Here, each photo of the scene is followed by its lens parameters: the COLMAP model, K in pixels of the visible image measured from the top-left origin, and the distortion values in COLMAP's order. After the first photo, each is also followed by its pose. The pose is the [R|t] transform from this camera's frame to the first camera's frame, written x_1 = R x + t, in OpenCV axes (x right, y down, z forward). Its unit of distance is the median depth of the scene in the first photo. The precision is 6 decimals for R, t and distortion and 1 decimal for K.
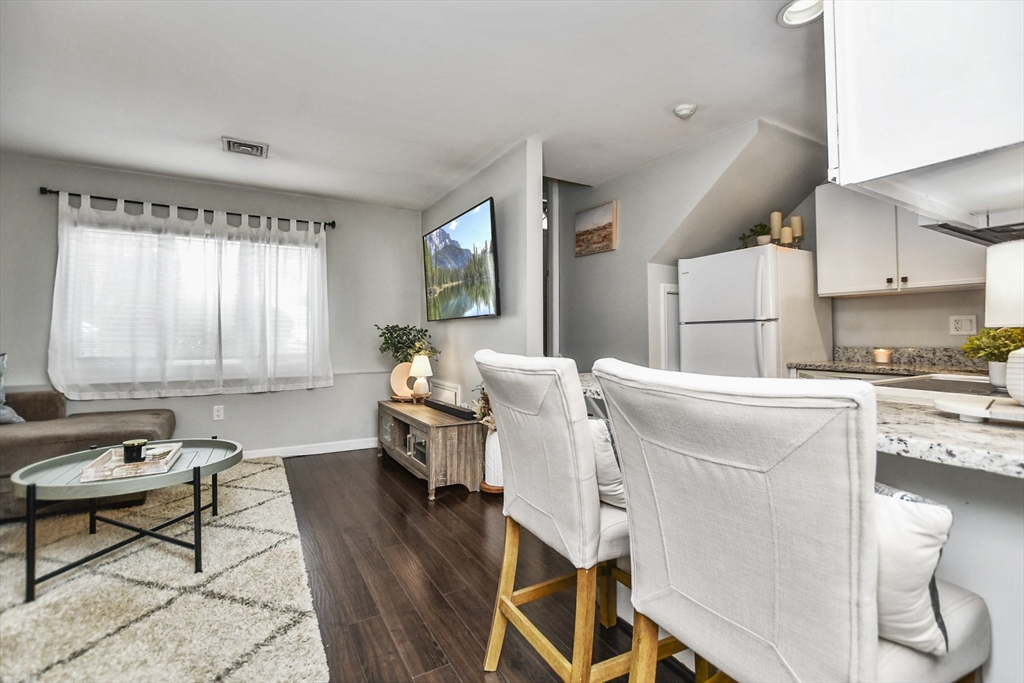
lens RADIAL K [[452.1, 0, 507.8], [0, 452.1, 332.2], [0, 0, 1]] dist [-0.012507, 0.003666]
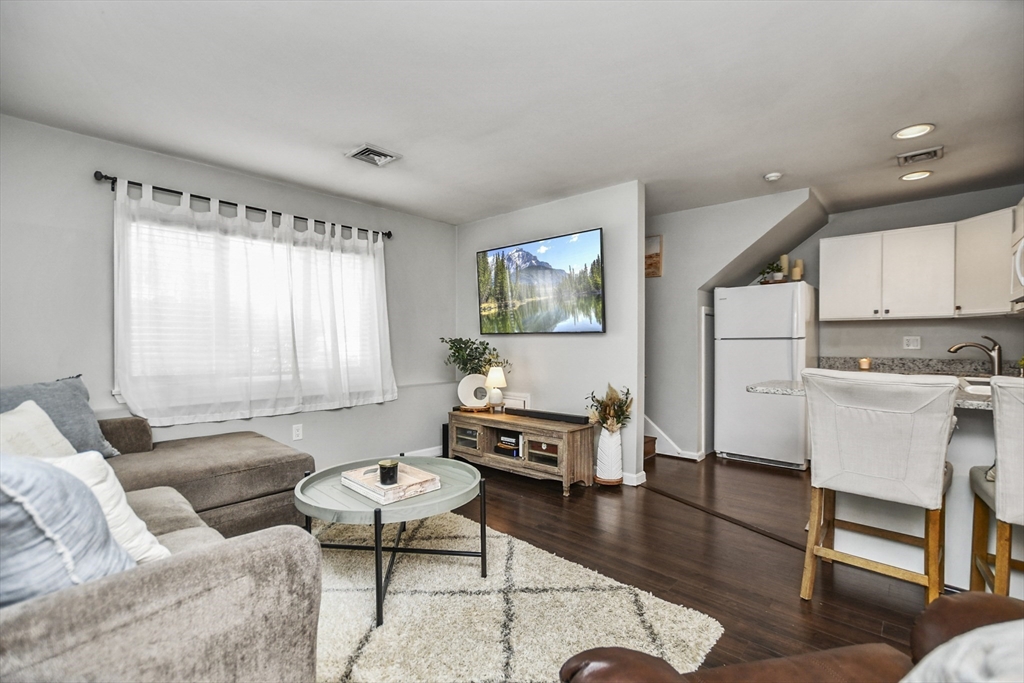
lens RADIAL K [[452.1, 0, 501.3], [0, 452.1, 345.9], [0, 0, 1]] dist [-0.012507, 0.003666]
pose [[0.954557, -0.001416, 0.298026, -0.548185], [-0.004191, 0.999826, 0.018175, -0.020075], [-0.298000, -0.018599, 0.954385, -0.014758]]
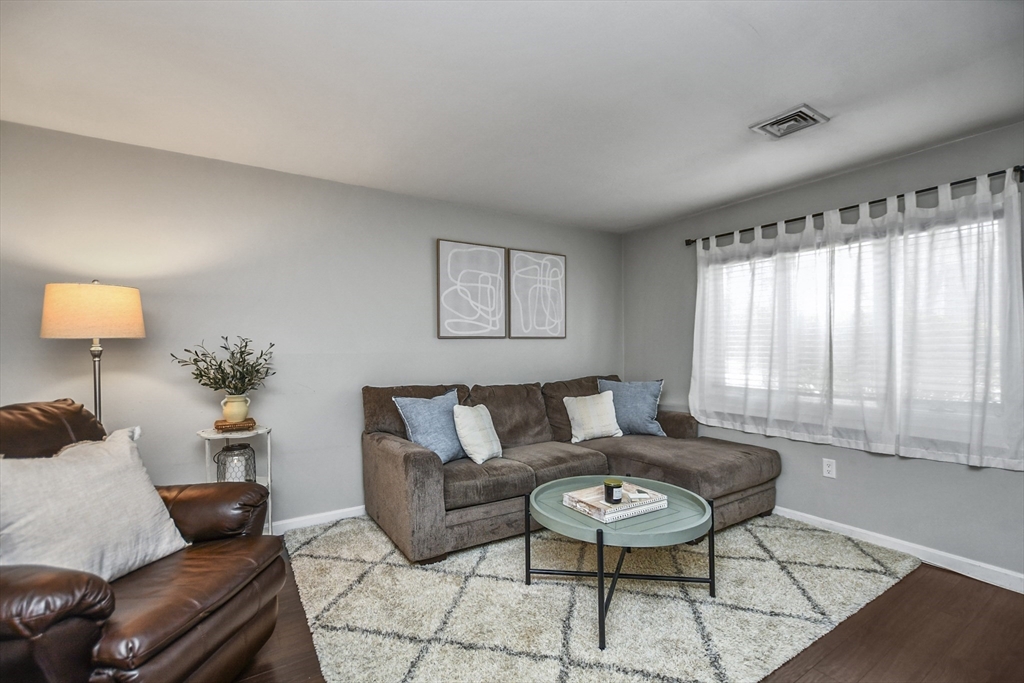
lens RADIAL K [[452.1, 0, 513.4], [0, 452.1, 348.7], [0, 0, 1]] dist [-0.012507, 0.003666]
pose [[0.063077, -0.001087, -0.998008, 0.114638], [0.013800, 0.999905, -0.000217, -0.039272], [0.997913, -0.013759, 0.063086, 0.436472]]
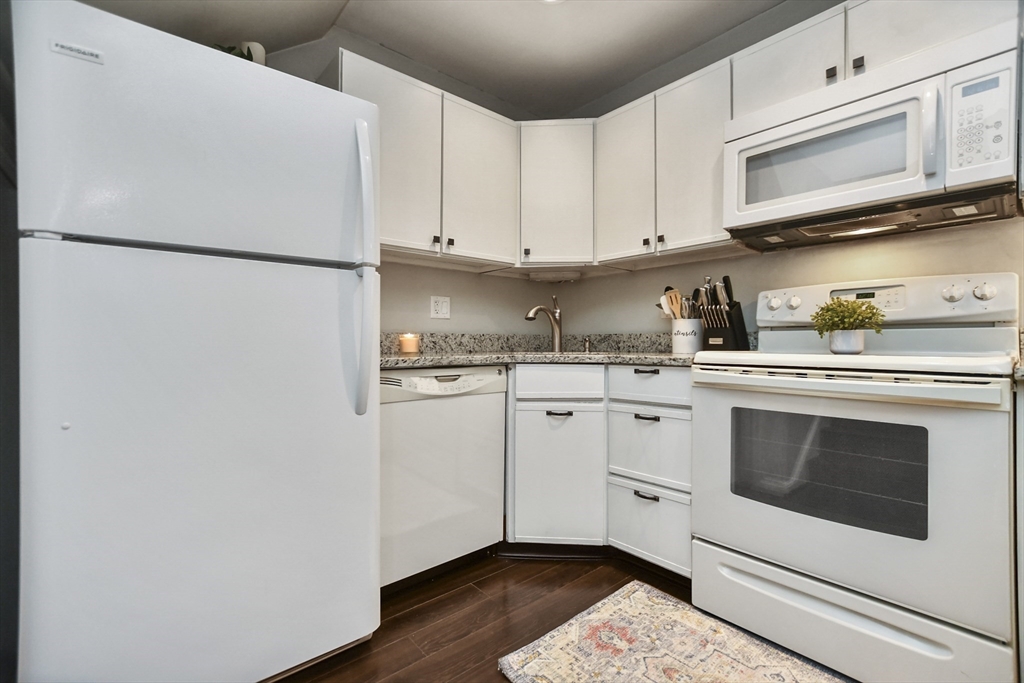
lens RADIAL K [[452.1, 0, 514.4], [0, 452.1, 341.3], [0, 0, 1]] dist [-0.012507, 0.003666]
pose [[-0.193124, -0.001588, 0.981173, 0.077371], [-0.012010, 0.999928, -0.000745, 0.037811], [-0.981101, -0.011928, -0.193129, 0.765274]]
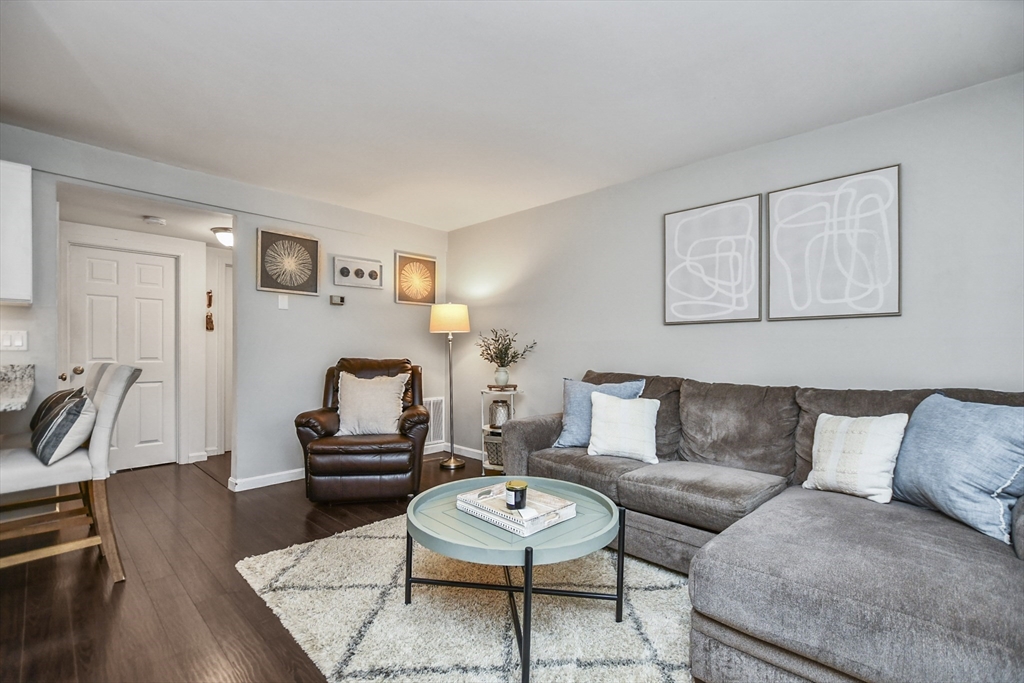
lens RADIAL K [[452.1, 0, 512.0], [0, 452.1, 356.6], [0, 0, 1]] dist [-0.012507, 0.003666]
pose [[-0.957704, -0.005134, -0.287710, -0.341192], [-0.006897, 0.999963, 0.005114, -0.003919], [0.287673, 0.006882, -0.957704, 1.110299]]
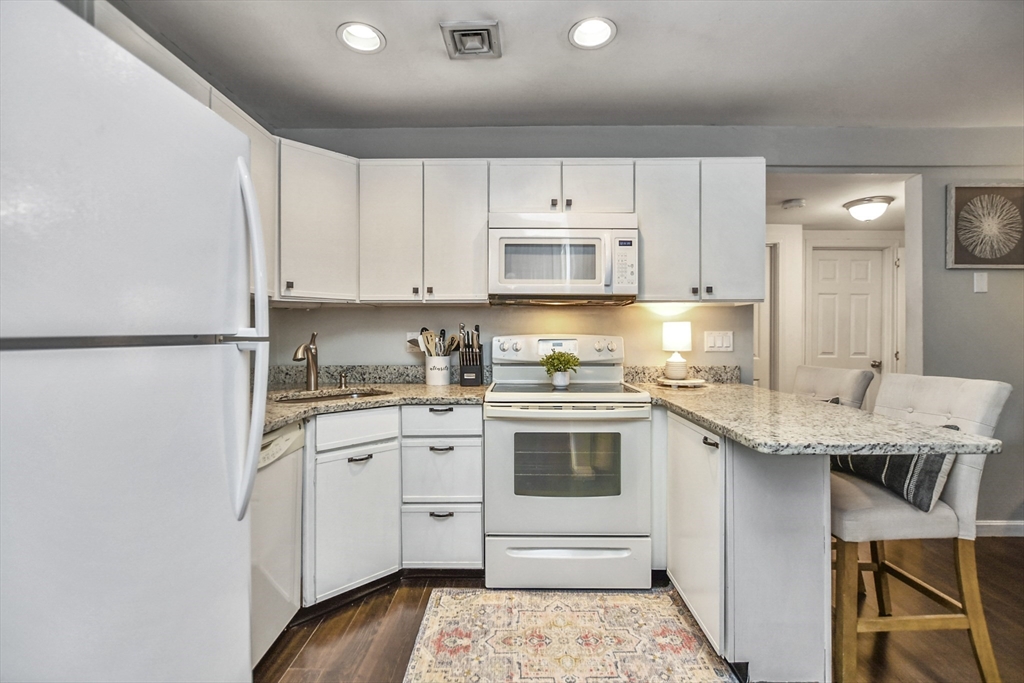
lens RADIAL K [[452.1, 0, 514.5], [0, 452.1, 337.1], [0, 0, 1]] dist [-0.012507, 0.003666]
pose [[-0.862387, -0.004875, 0.506226, 0.154754], [-0.008097, 0.999959, -0.004163, -0.022333], [-0.506185, -0.007689, -0.862391, 0.981322]]
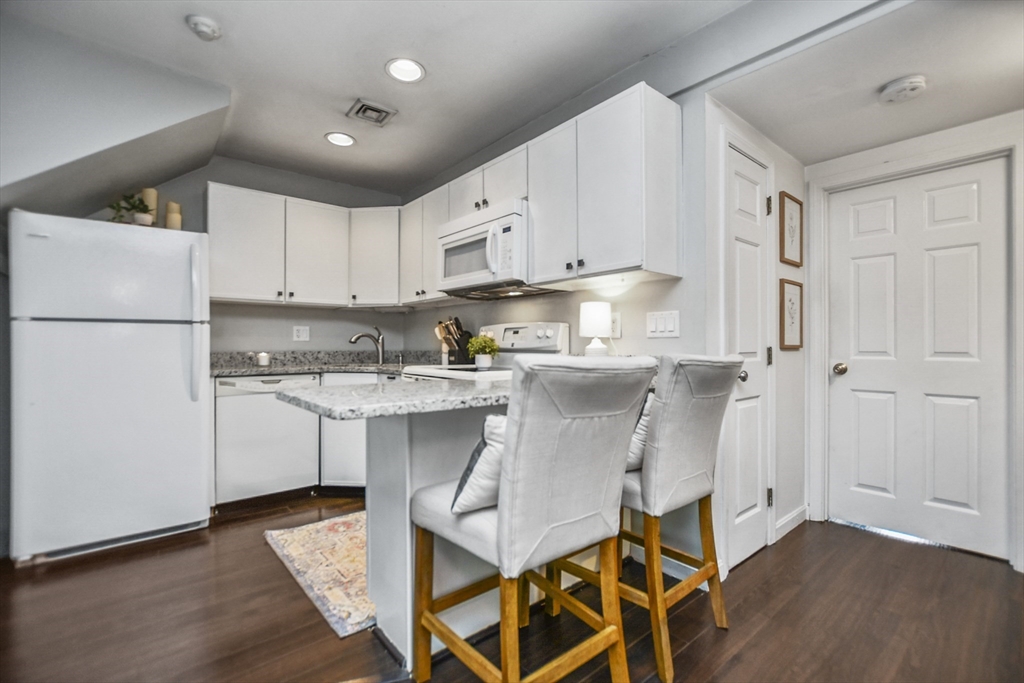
lens RADIAL K [[452.1, 0, 514.1], [0, 452.1, 344.3], [0, 0, 1]] dist [-0.012507, 0.003666]
pose [[-0.180917, -0.001737, 0.983497, -0.298359], [-0.011307, 0.999936, -0.000314, 0.006809], [-0.983433, -0.011177, -0.180925, 0.464514]]
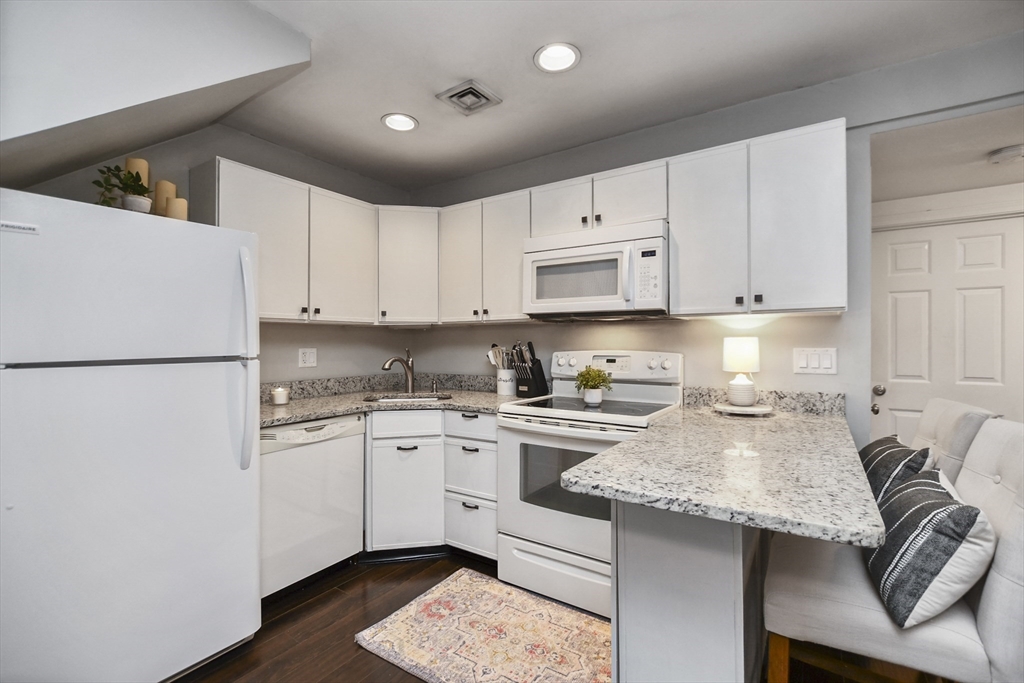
lens RADIAL K [[452.1, 0, 513.6], [0, 452.1, 342.3], [0, 0, 1]] dist [-0.012507, 0.003666]
pose [[-0.448695, -0.002735, 0.893681, -0.102164], [-0.009360, 0.999955, -0.001639, -0.040255], [-0.893636, -0.009100, -0.448701, 0.776264]]
